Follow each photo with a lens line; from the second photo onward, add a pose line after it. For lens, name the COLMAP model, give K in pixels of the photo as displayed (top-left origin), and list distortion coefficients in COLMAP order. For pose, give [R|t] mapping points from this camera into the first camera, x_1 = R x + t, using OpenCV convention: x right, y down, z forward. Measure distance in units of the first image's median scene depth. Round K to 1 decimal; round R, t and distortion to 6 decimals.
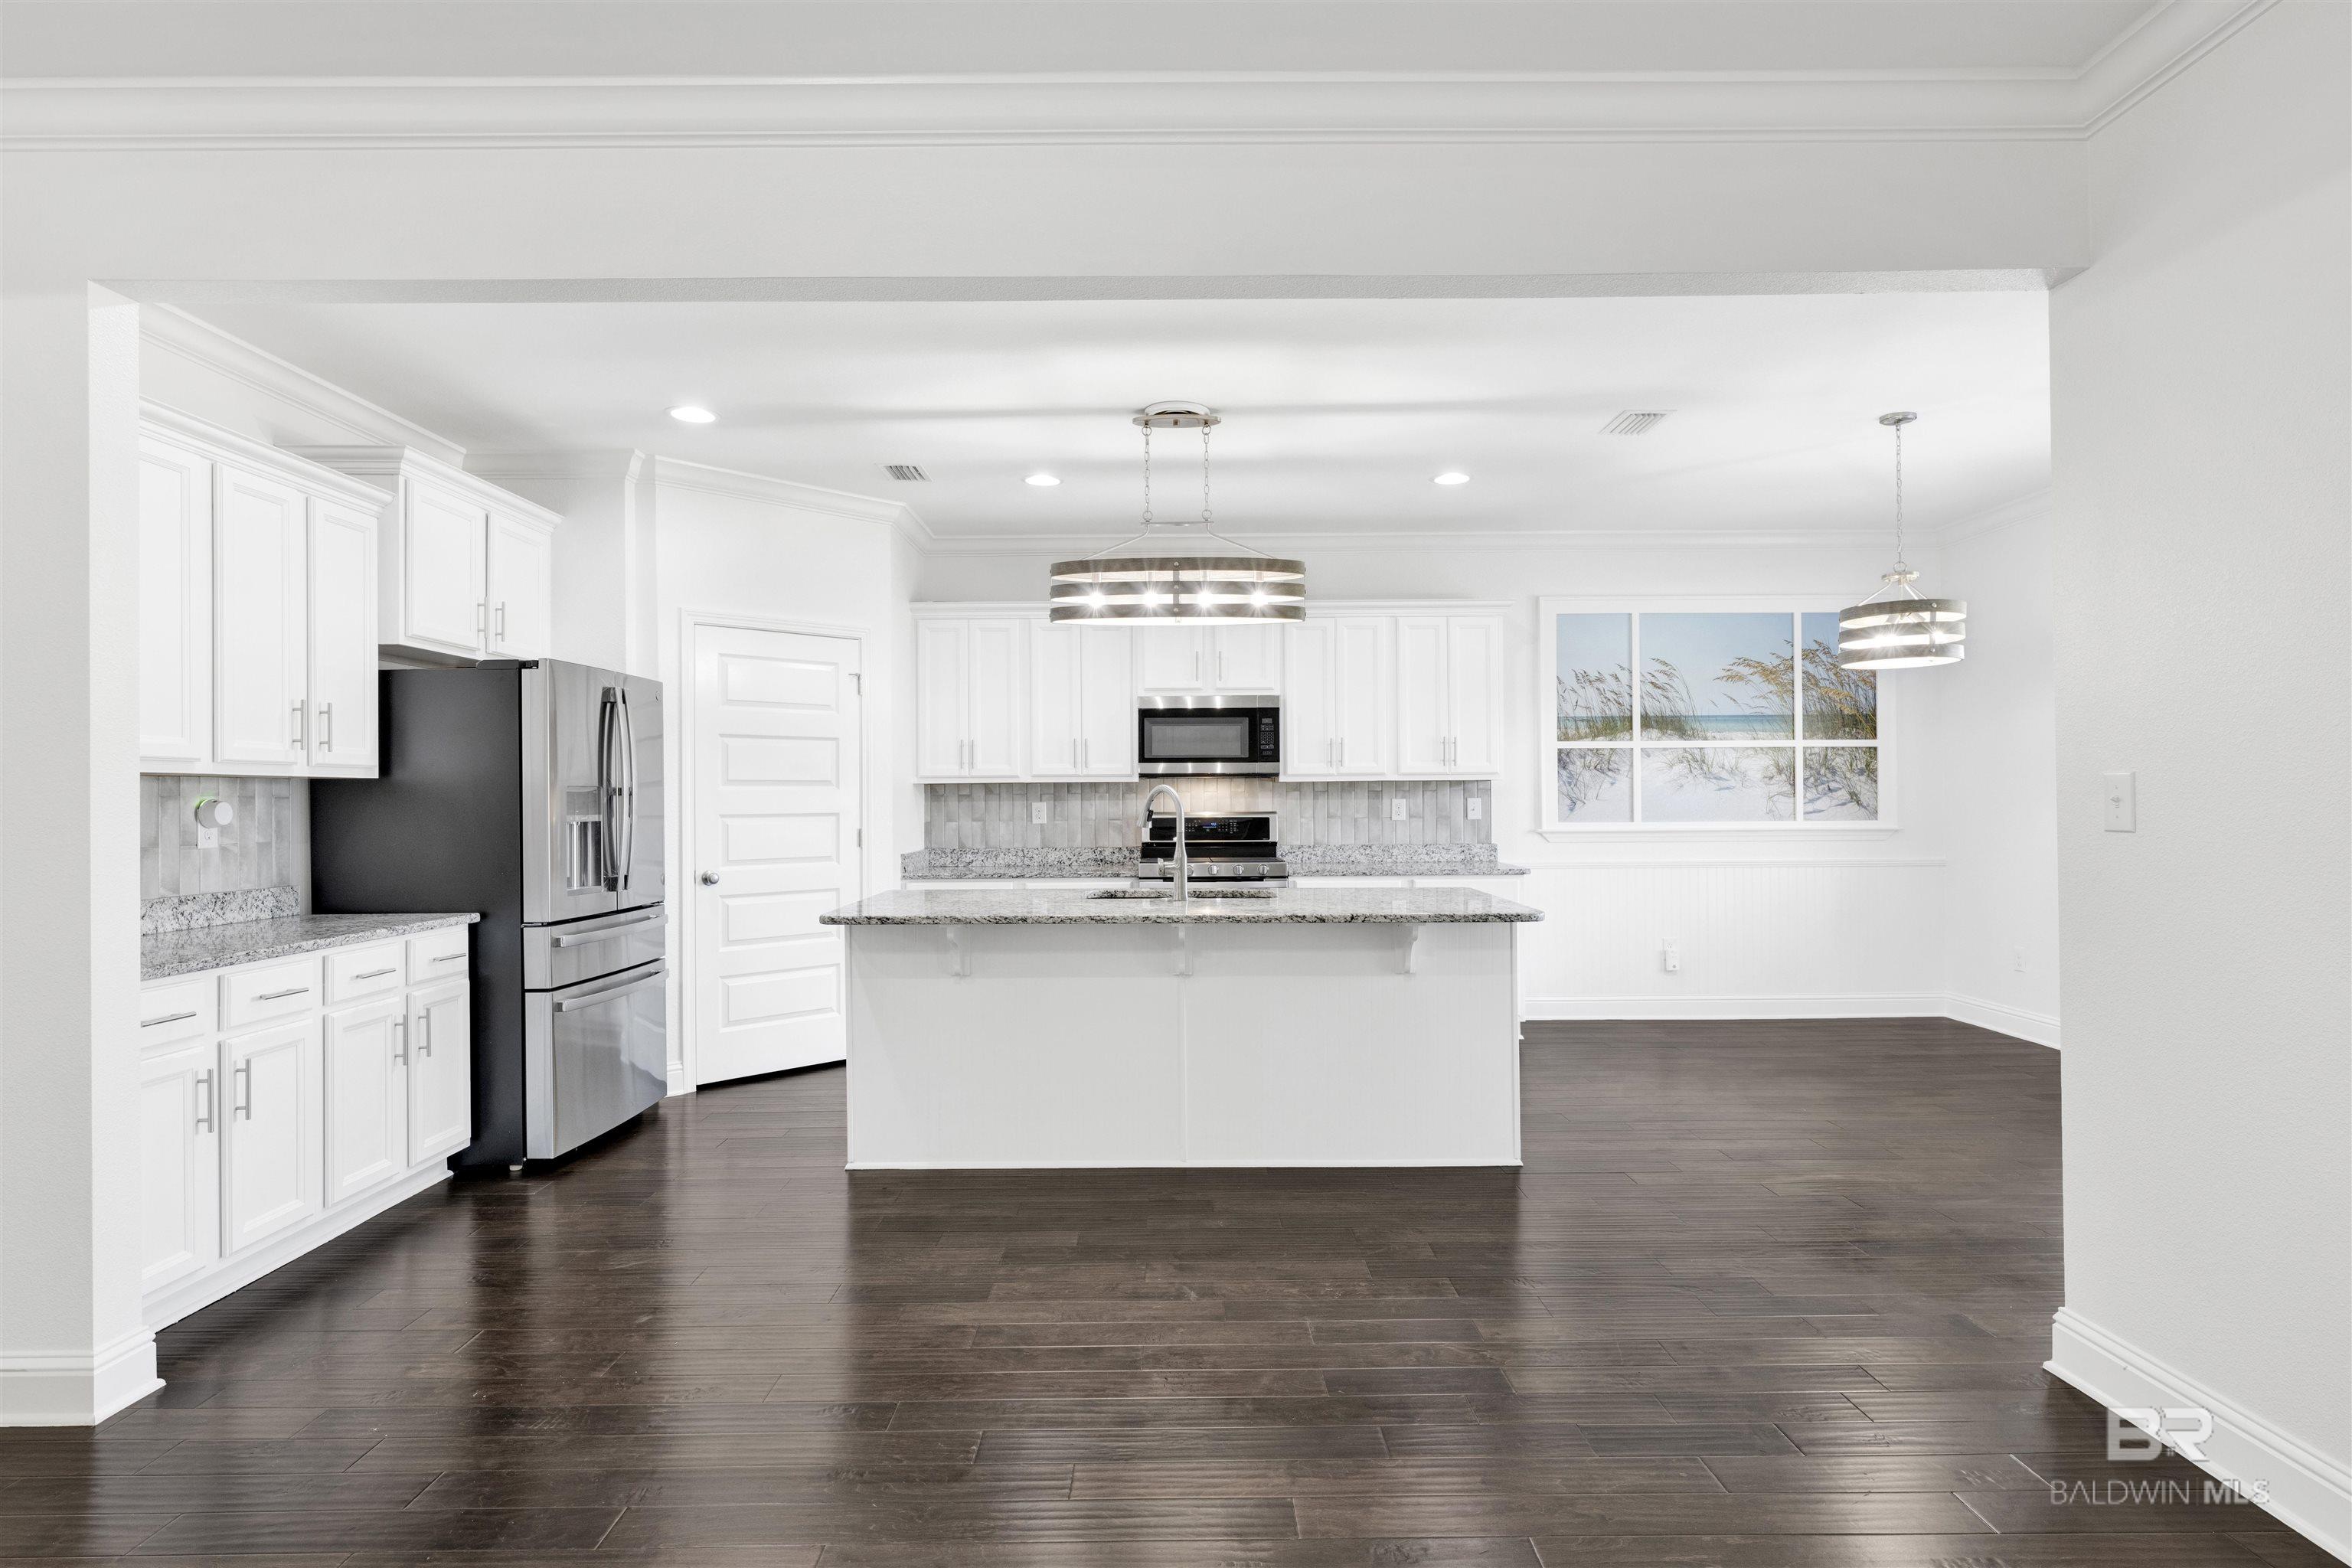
lens RADIAL K [[1234.8, 0, 1176.0], [0, 1234.8, 784.0], [0, 0, 1]] dist [-0.002467, -0.000012]
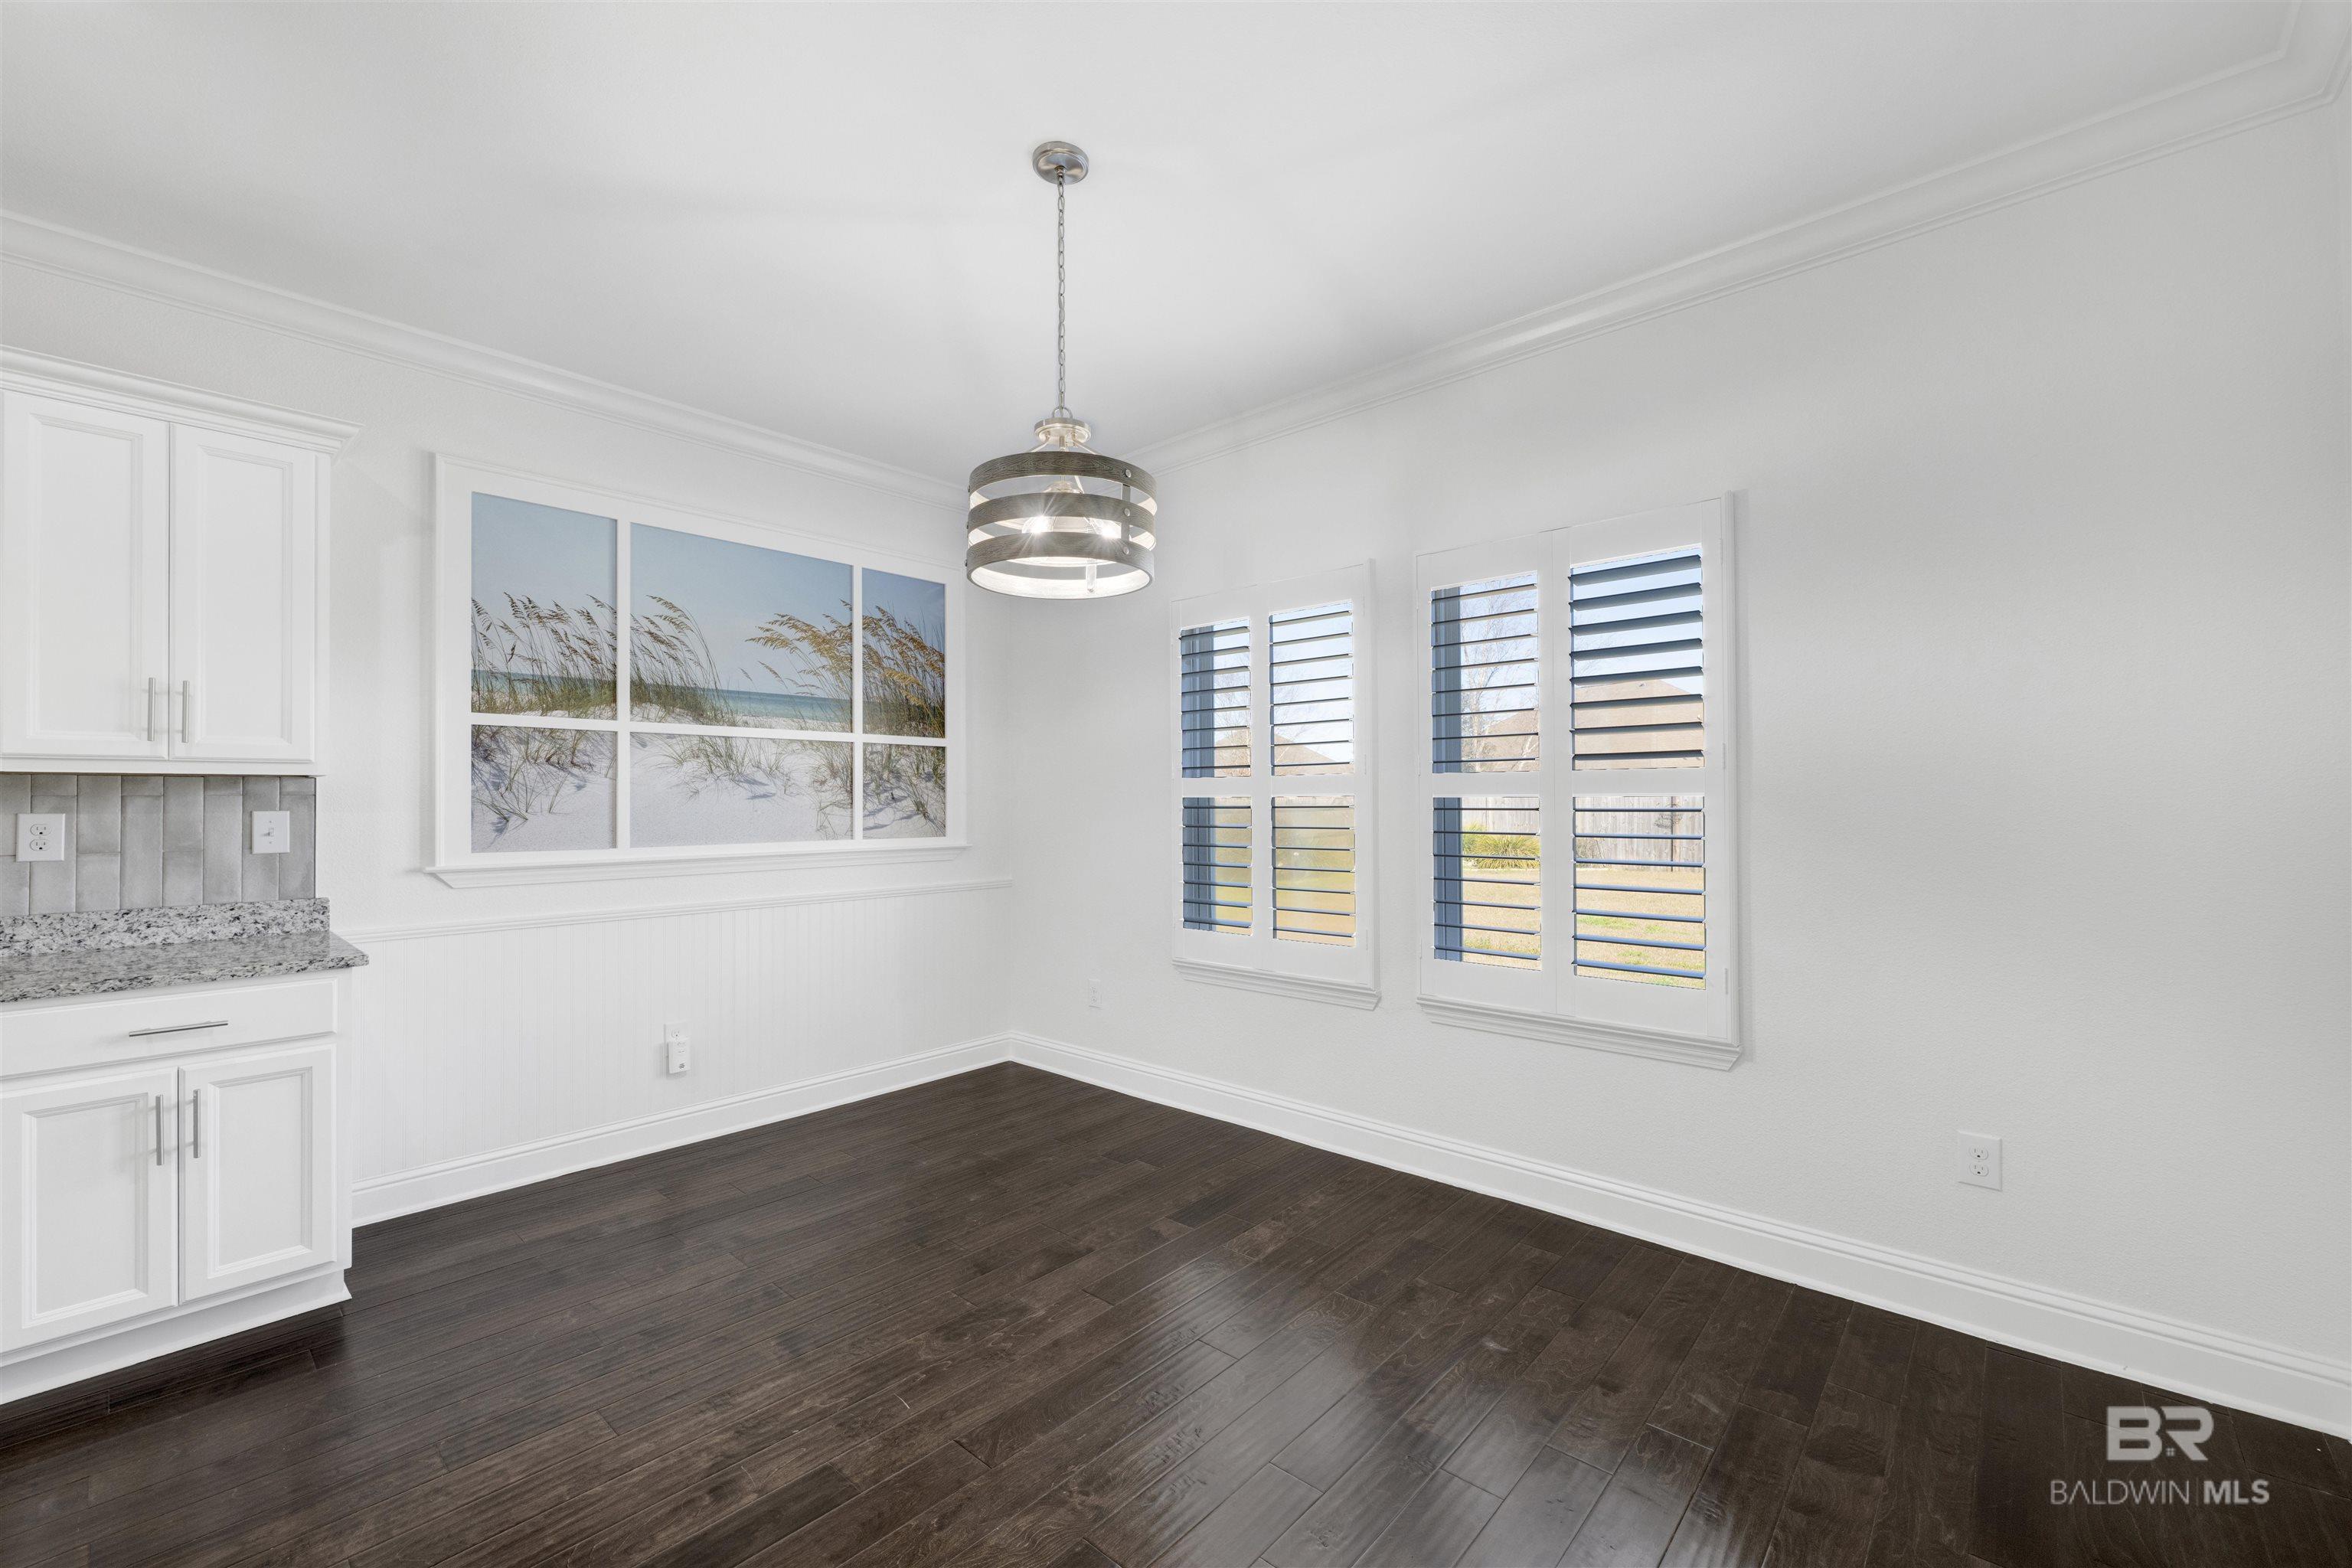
lens RADIAL K [[968.4, 0, 1176.0], [0, 968.4, 784.0], [0, 0, 1]] dist [0.009983, -0.000296]
pose [[0.677267, 0.016666, 0.735548, 0.197551], [-0.003499, 0.999805, -0.019432, 0.006549], [-0.735729, 0.010587, 0.677193, 0.449576]]
